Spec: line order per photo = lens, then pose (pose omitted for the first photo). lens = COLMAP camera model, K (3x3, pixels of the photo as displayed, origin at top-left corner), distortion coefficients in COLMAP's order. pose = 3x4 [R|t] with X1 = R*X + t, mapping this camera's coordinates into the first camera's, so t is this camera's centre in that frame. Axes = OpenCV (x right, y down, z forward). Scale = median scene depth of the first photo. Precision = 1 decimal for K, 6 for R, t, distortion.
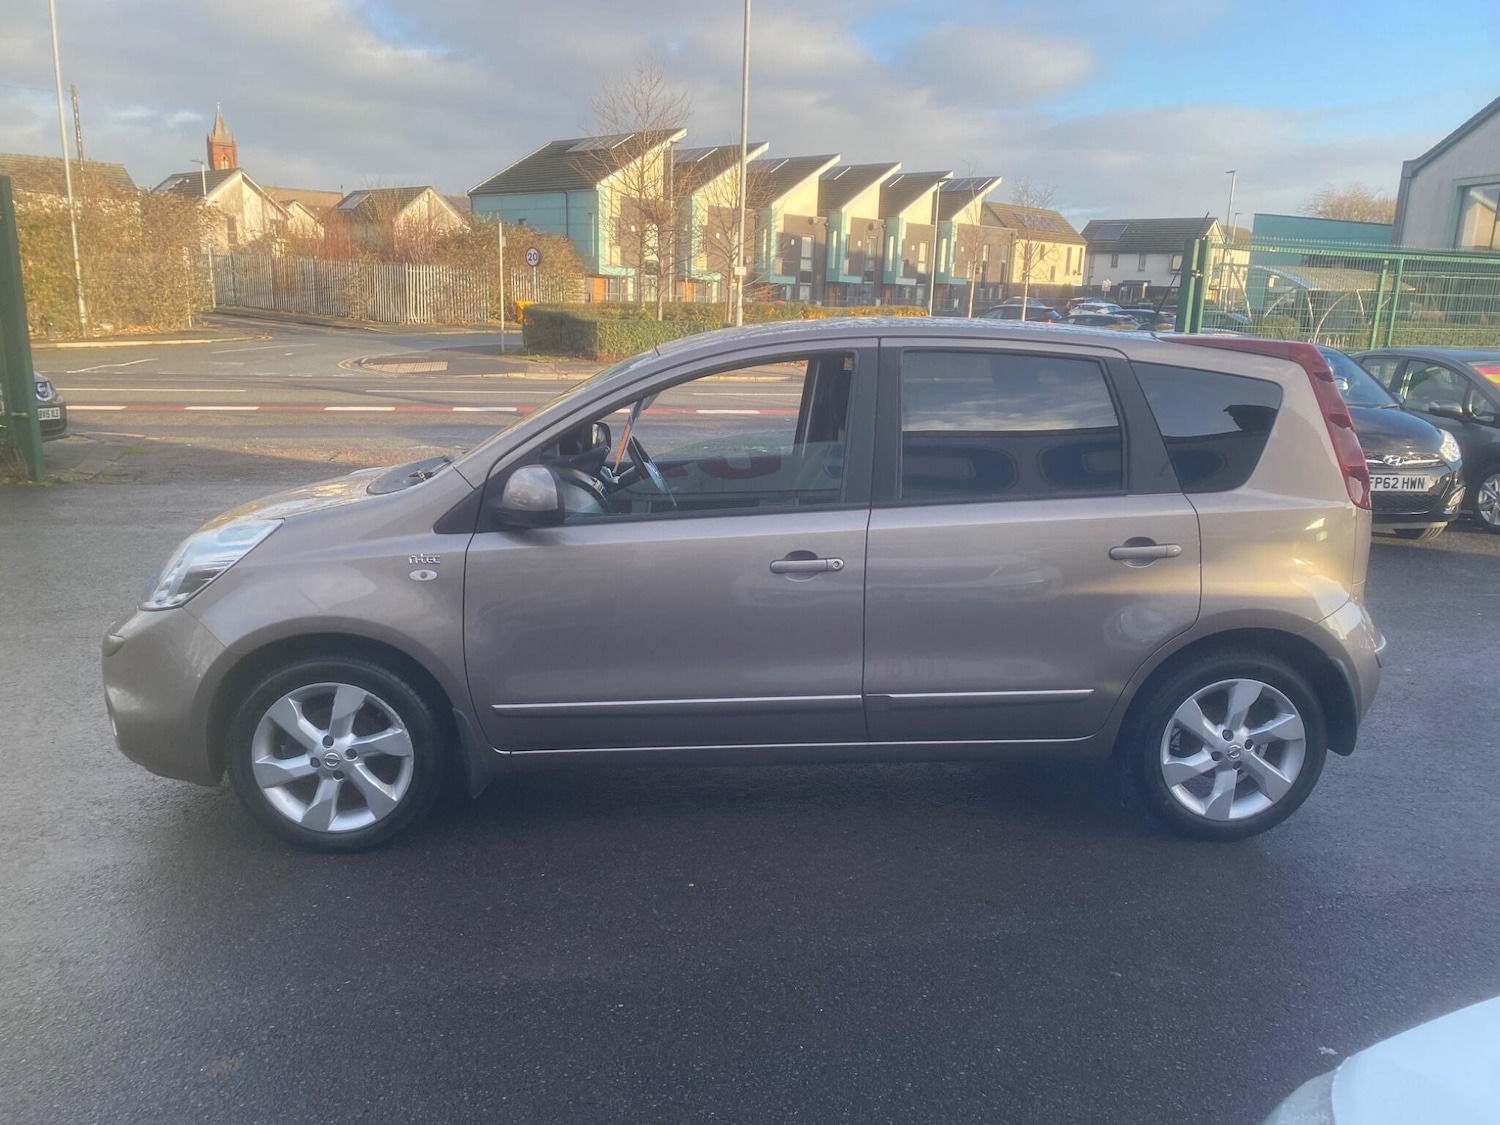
lens RADIAL K [[1144.7, 0, 783.0], [0, 1144.7, 567.4], [0, 0, 1]] dist [0.027813, -0.021415]
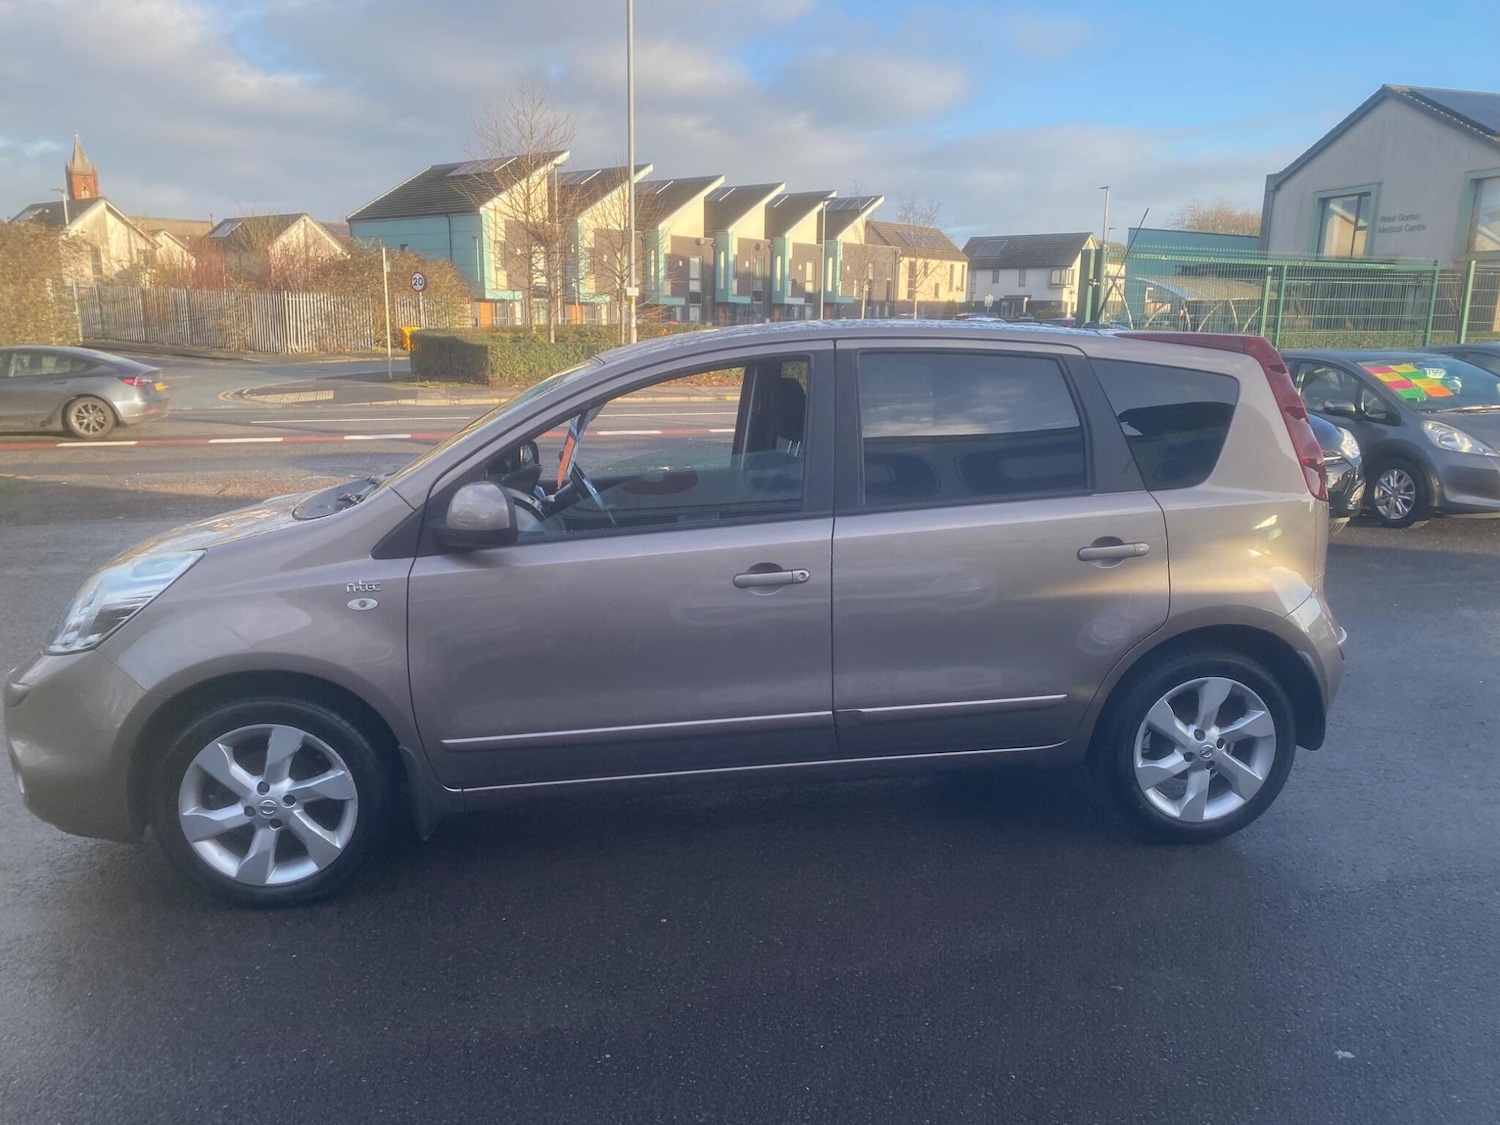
lens RADIAL K [[1144.7, 0, 759.2], [0, 1144.7, 569.4], [0, 0, 1]] dist [0.027813, -0.021415]
pose [[0.996779, -0.037125, 0.071094, -0.021706], [0.038277, 0.999156, -0.014909, 0.001862], [-0.070480, 0.017582, 0.997358, 0.017187]]
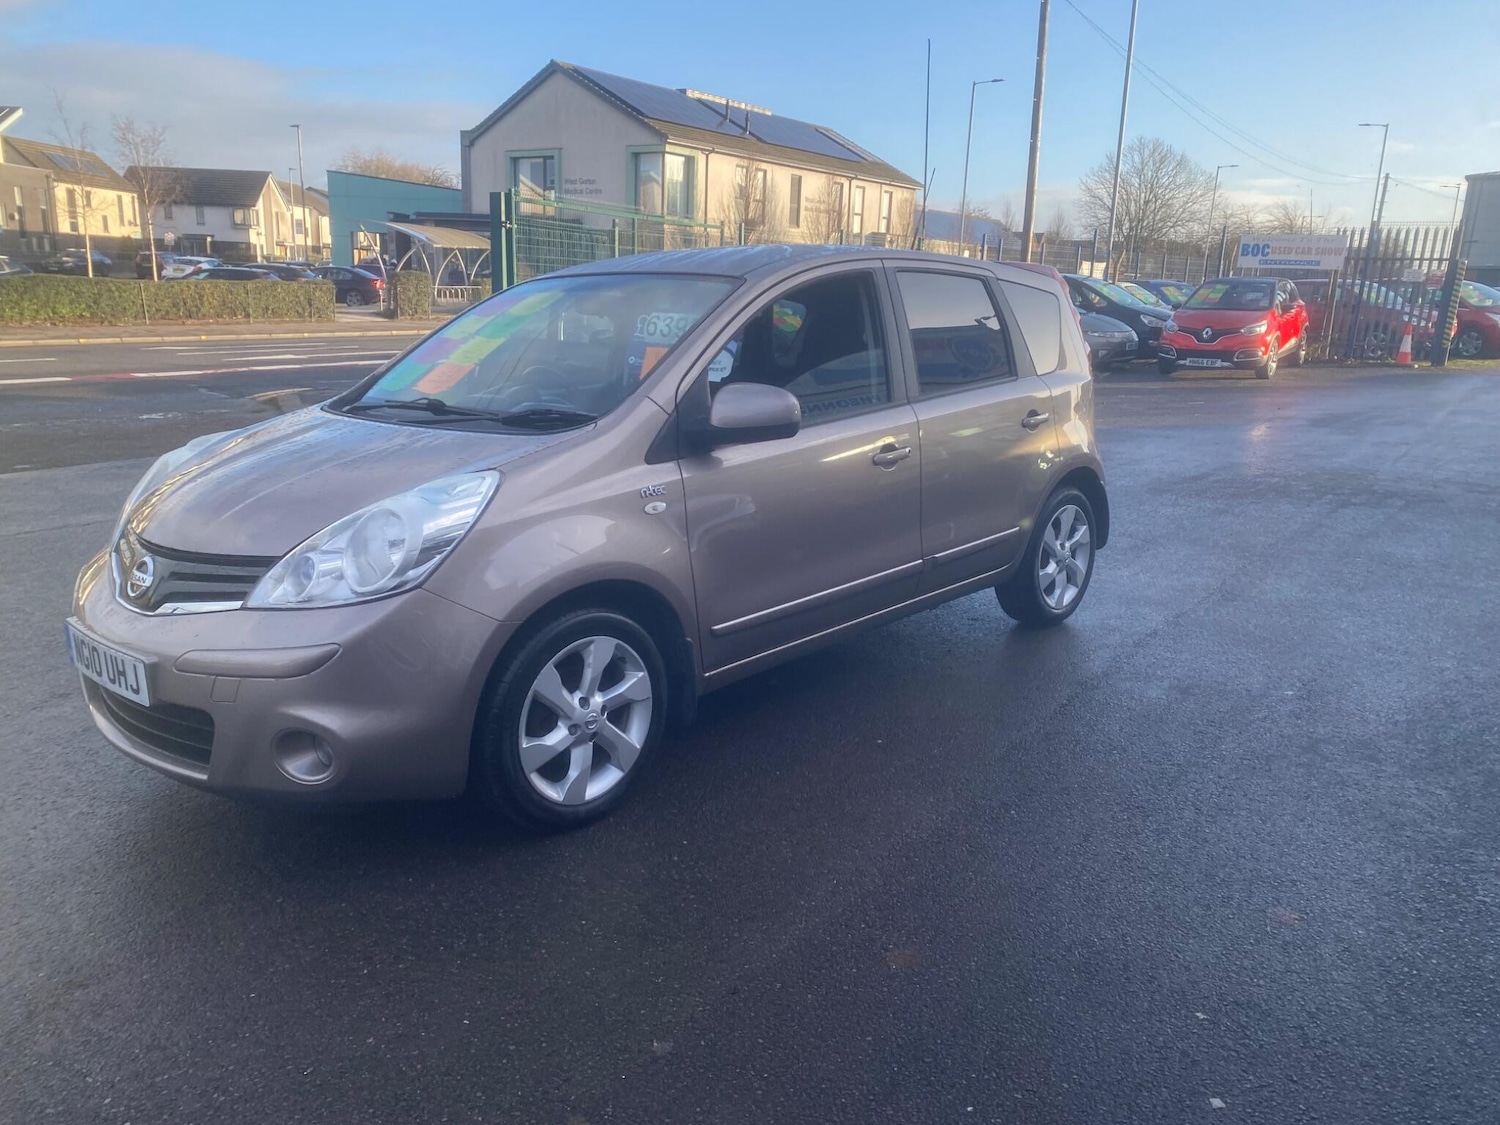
lens RADIAL K [[1144.7, 0, 746.3], [0, 1144.7, 563.8], [0, 0, 1]] dist [0.027813, -0.021415]
pose [[0.721933, -0.171939, 0.670261, -0.343867], [0.151049, 0.984435, 0.089839, -0.007992], [-0.675276, 0.036384, 0.736668, 0.089813]]
